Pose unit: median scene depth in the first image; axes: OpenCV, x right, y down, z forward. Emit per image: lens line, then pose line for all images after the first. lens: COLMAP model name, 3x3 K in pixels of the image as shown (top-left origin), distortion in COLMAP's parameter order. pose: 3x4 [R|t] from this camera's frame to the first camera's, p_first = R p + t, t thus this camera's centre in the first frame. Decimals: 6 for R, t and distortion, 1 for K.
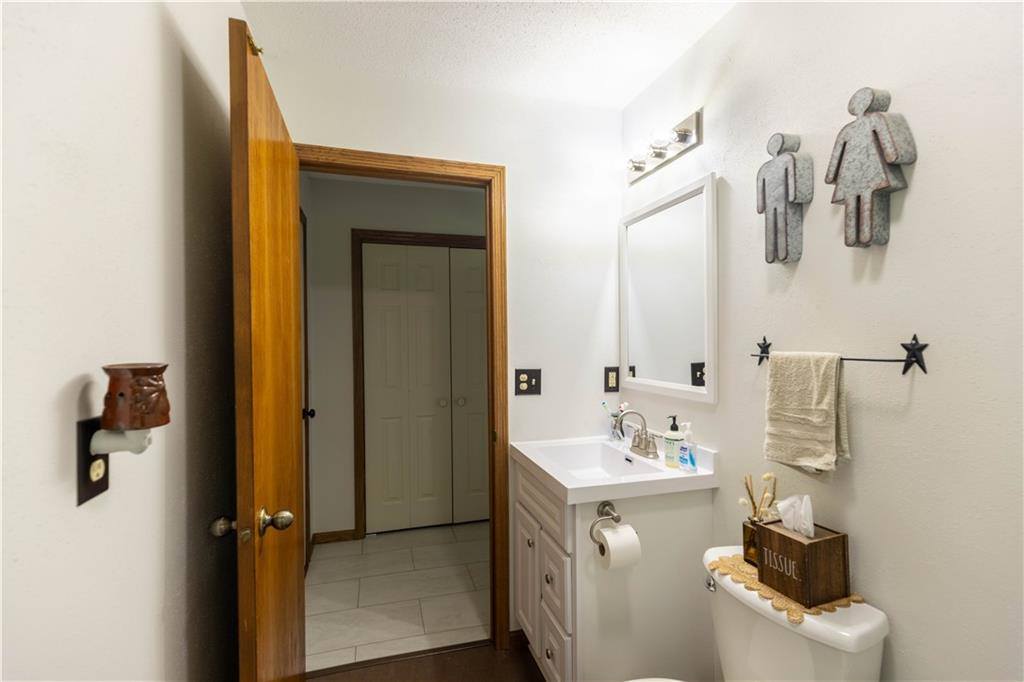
lens RADIAL K [[460.9, 0, 510.7], [0, 460.9, 340.6], [0, 0, 1]] dist [0.008490, -0.001576]
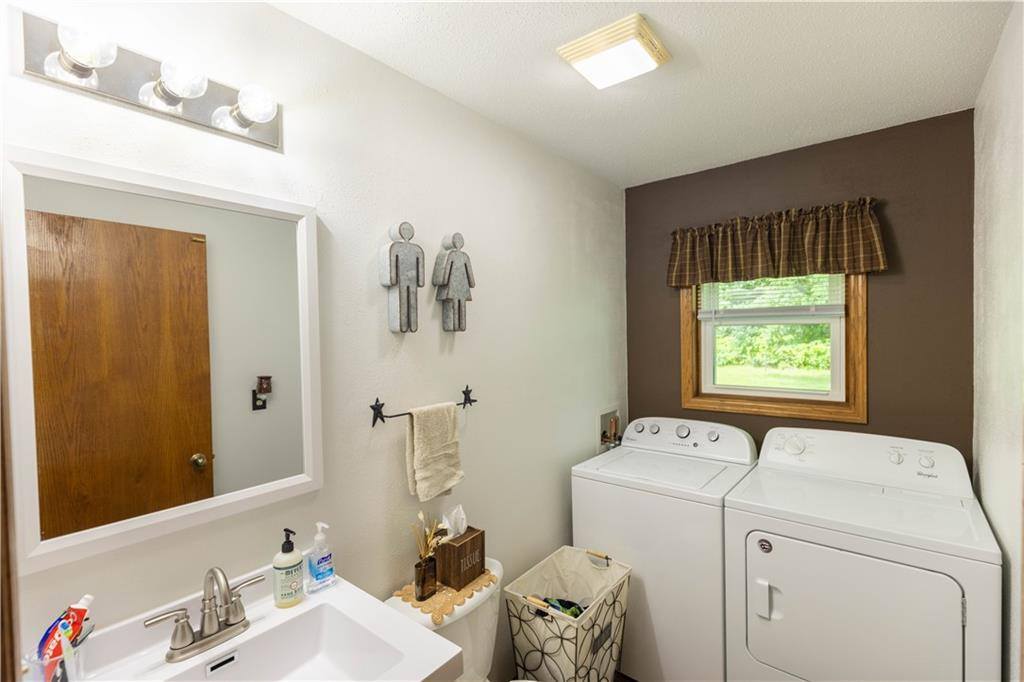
lens RADIAL K [[460.9, 0, 511.8], [0, 460.9, 338.5], [0, 0, 1]] dist [0.008490, -0.001576]
pose [[-0.572142, 0.005999, 0.820132, -0.554762], [0.024112, 0.999664, 0.009509, -0.166625], [-0.819800, 0.025216, -0.572095, 1.520917]]
